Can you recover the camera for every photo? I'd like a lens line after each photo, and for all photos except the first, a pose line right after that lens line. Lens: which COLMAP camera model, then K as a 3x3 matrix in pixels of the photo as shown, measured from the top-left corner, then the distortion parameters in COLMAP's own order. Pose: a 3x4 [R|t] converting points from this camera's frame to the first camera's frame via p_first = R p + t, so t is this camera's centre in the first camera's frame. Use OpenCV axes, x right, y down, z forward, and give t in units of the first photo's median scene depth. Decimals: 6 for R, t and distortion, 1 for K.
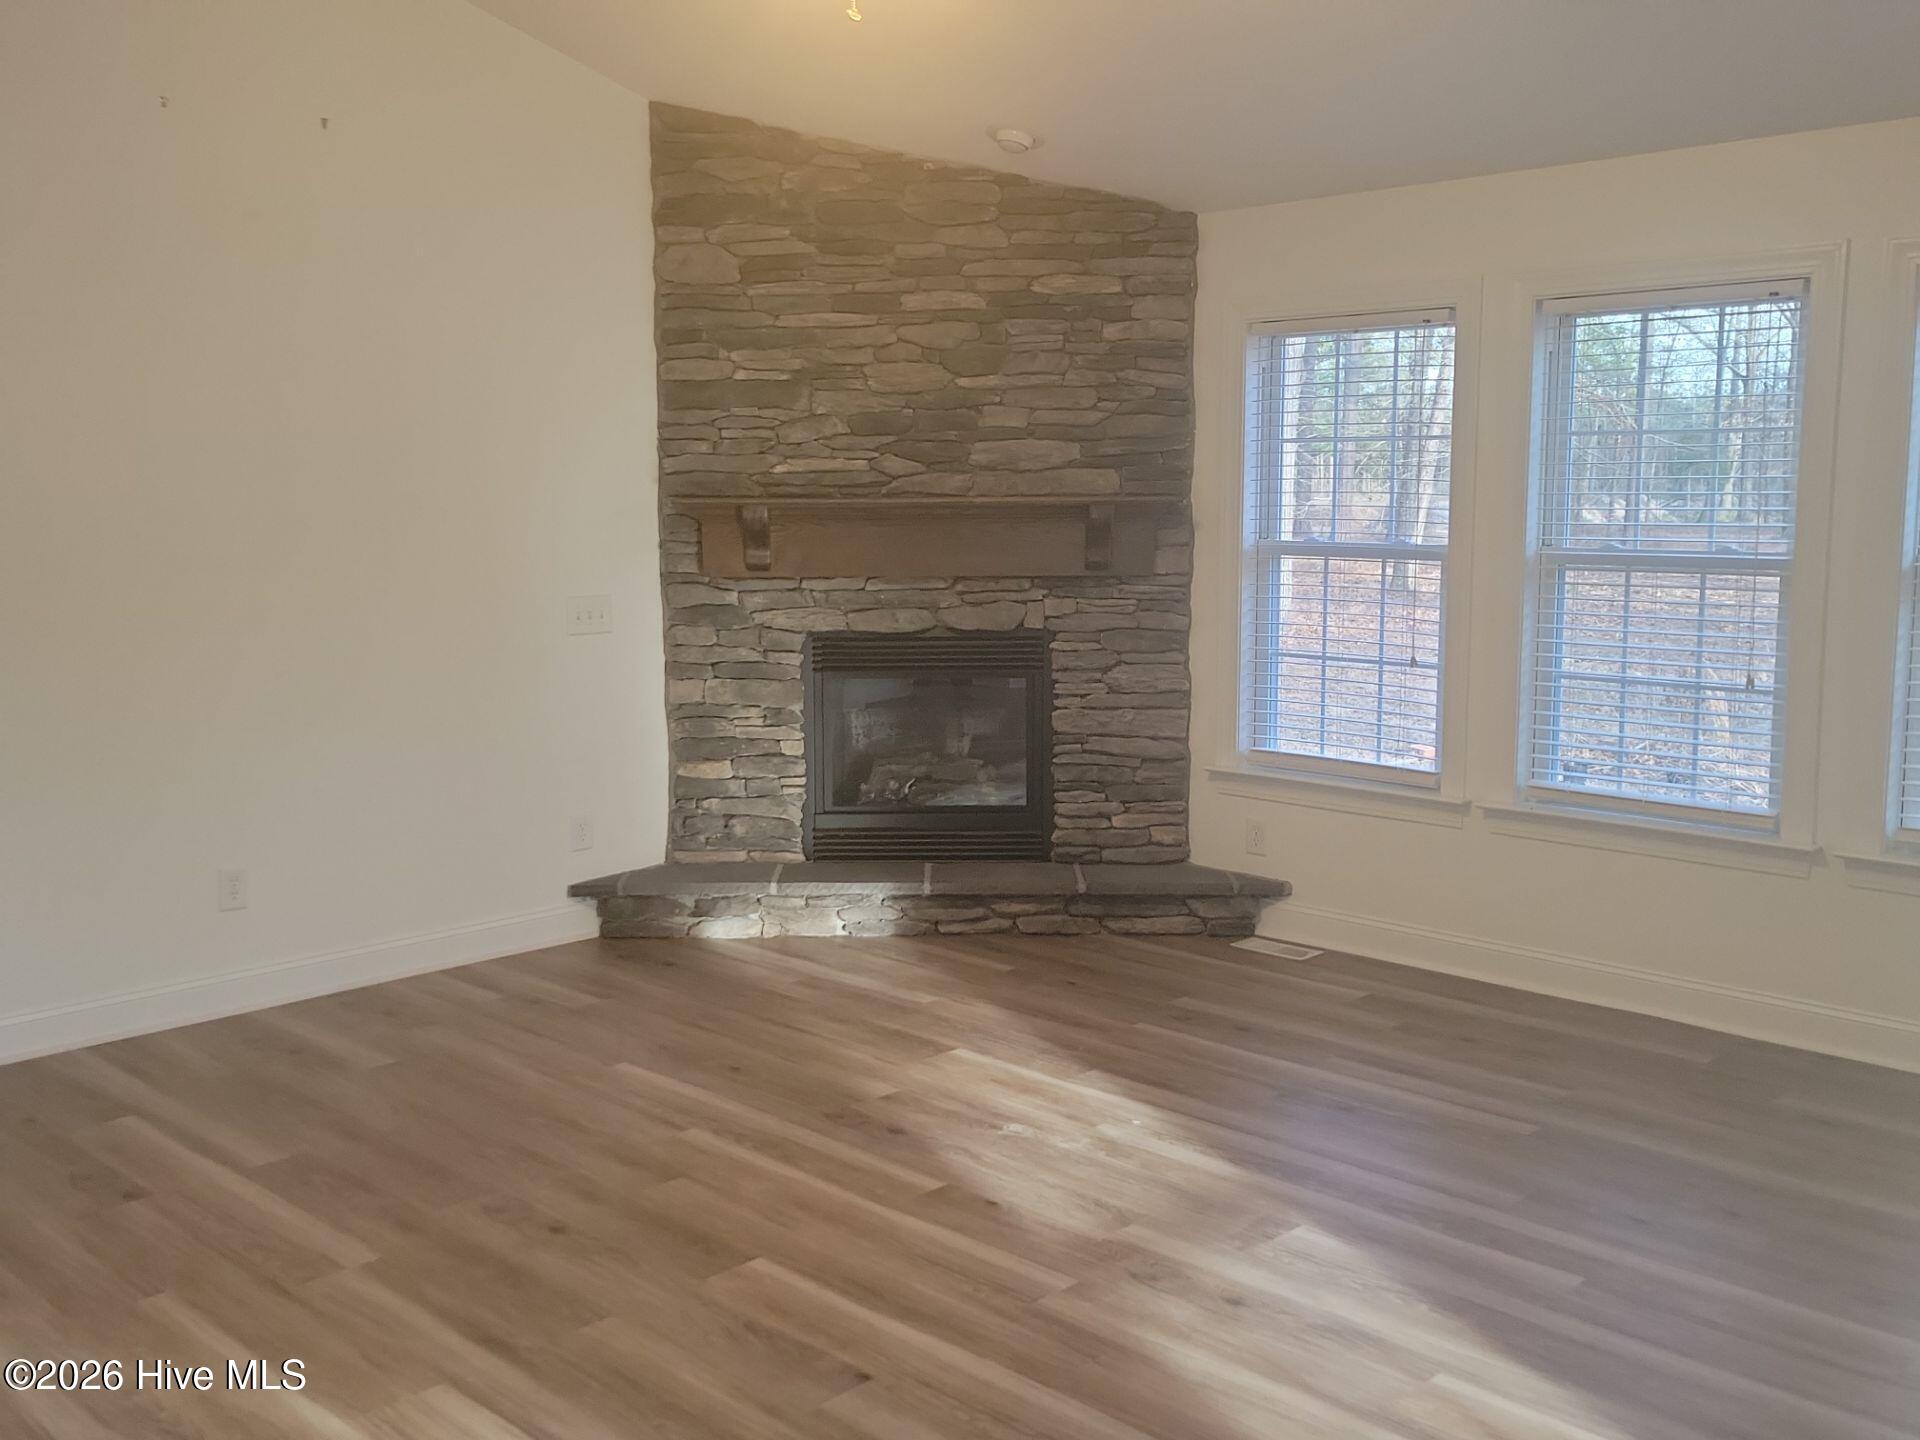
lens RADIAL K [[1856.5, 0, 894.0], [0, 1856.5, 708.1], [0, 0, 1]] dist [0.043762, 0.000000]
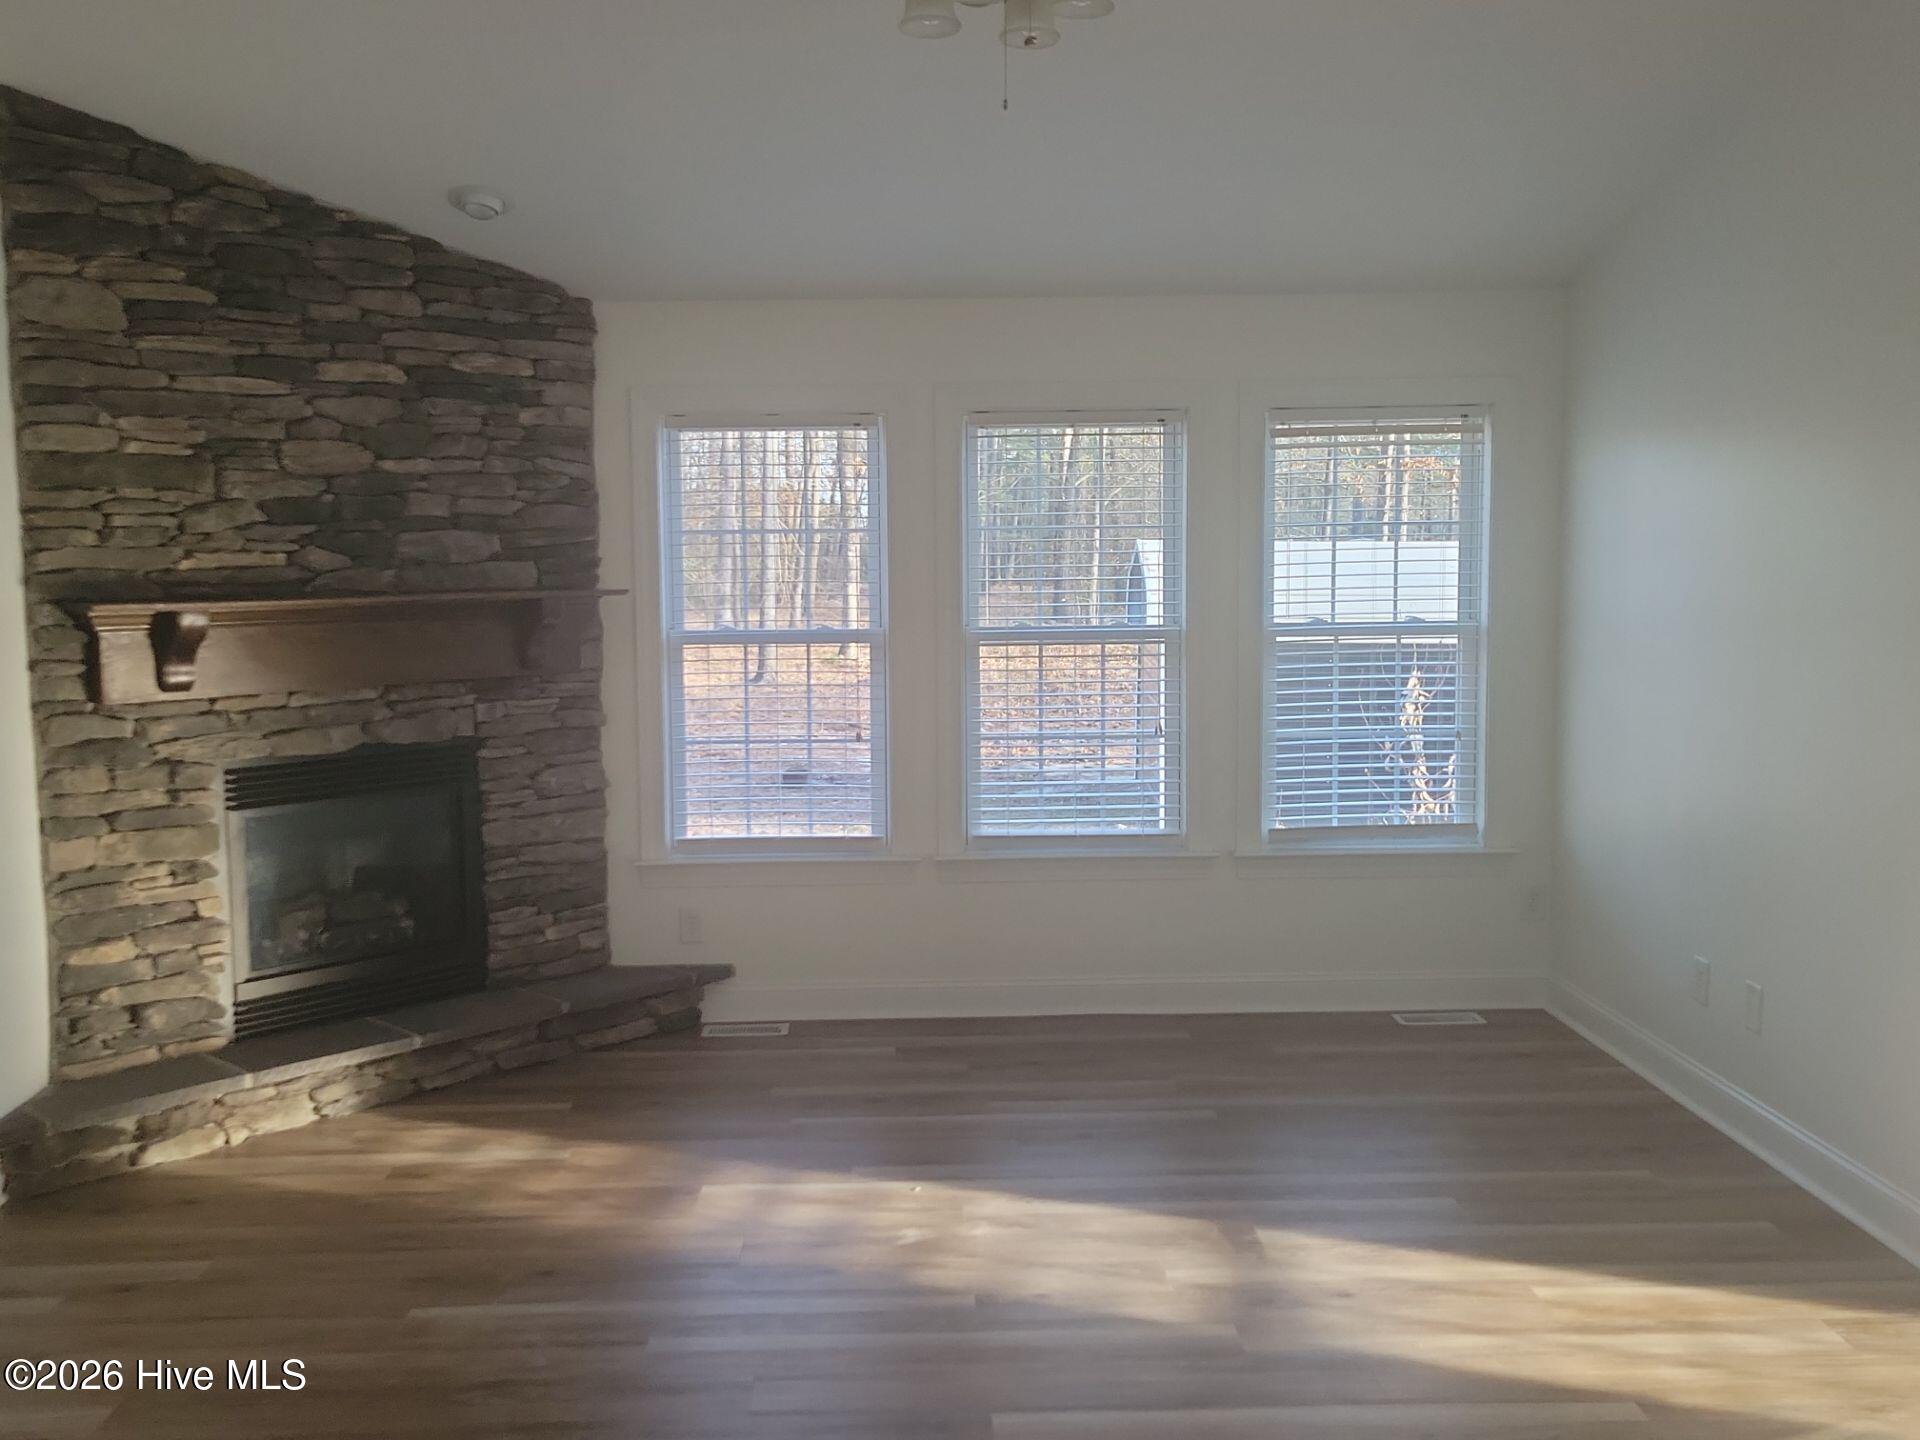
lens RADIAL K [[1856.5, 0, 960.2], [0, 1856.5, 723.9], [0, 0, 1]] dist [0.043762, 0.000000]
pose [[0.677128, -0.074944, 0.732039, -0.434807], [0.099872, 0.994955, 0.009480, -0.034203], [-0.729056, 0.066691, 0.681197, 0.205908]]
